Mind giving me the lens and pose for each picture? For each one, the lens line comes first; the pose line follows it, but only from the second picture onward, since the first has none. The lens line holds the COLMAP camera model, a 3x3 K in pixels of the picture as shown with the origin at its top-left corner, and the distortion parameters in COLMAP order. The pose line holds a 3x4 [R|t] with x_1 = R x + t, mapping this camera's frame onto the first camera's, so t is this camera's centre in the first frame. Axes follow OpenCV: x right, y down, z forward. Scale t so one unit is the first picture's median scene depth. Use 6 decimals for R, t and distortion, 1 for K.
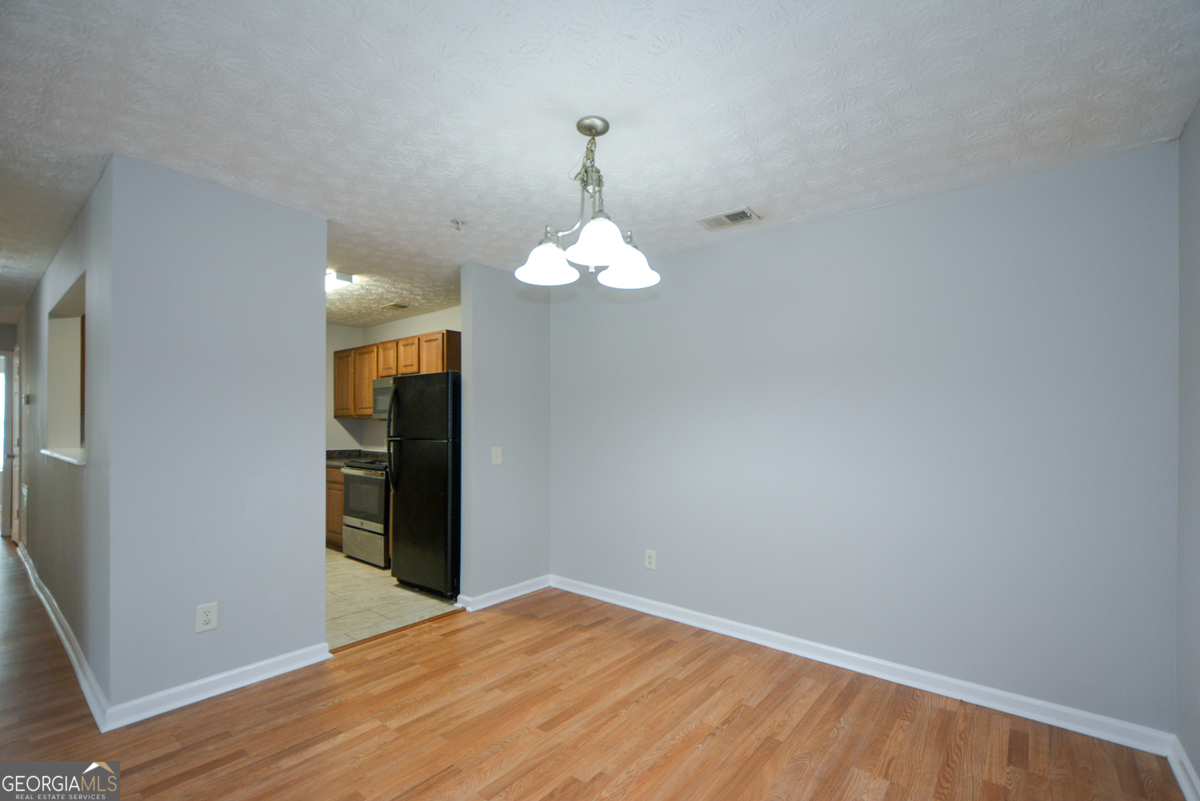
lens RADIAL K [[528.4, 0, 600.0], [0, 528.4, 400.5], [0, 0, 1]] dist [-0.013535, 0.000114]
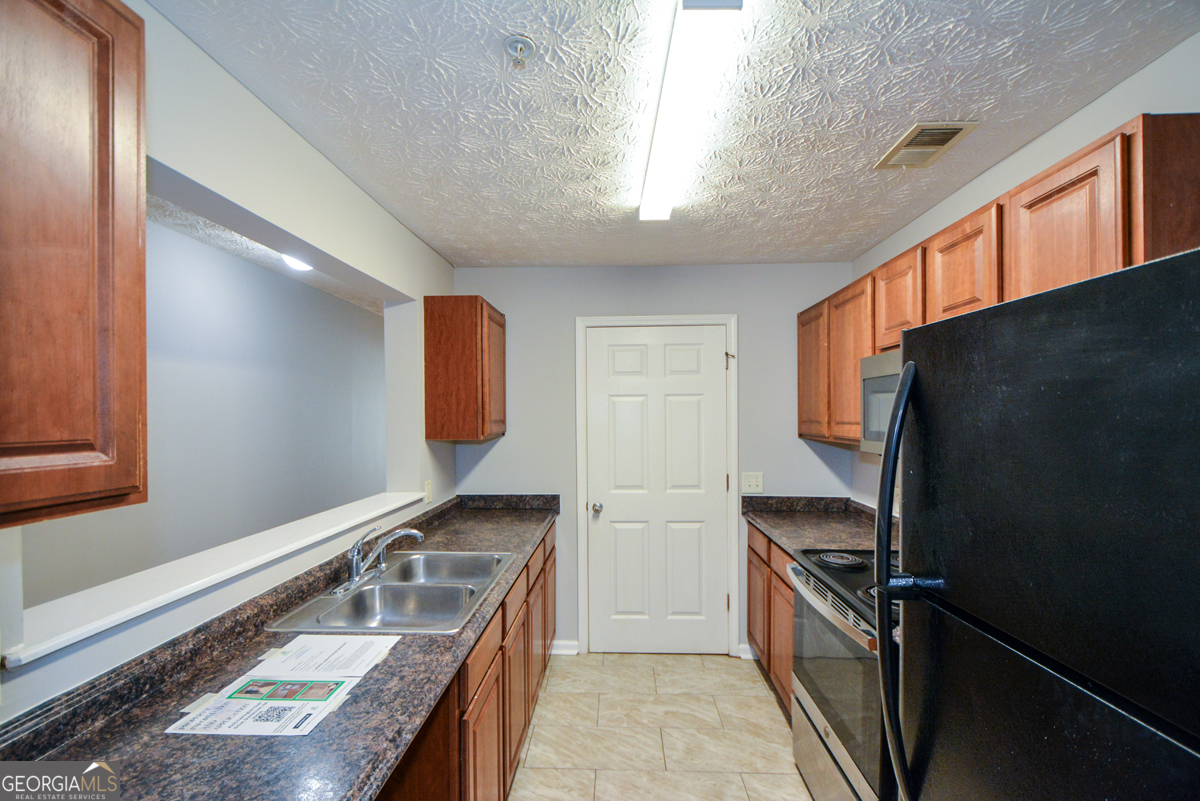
lens RADIAL K [[528.4, 0, 600.0], [0, 528.4, 400.5], [0, 0, 1]] dist [-0.013535, 0.000114]
pose [[0.604073, -0.004728, -0.796915, -0.225719], [0.004467, 0.999987, -0.002548, -0.004793], [0.796916, -0.002020, 0.604086, 0.587067]]
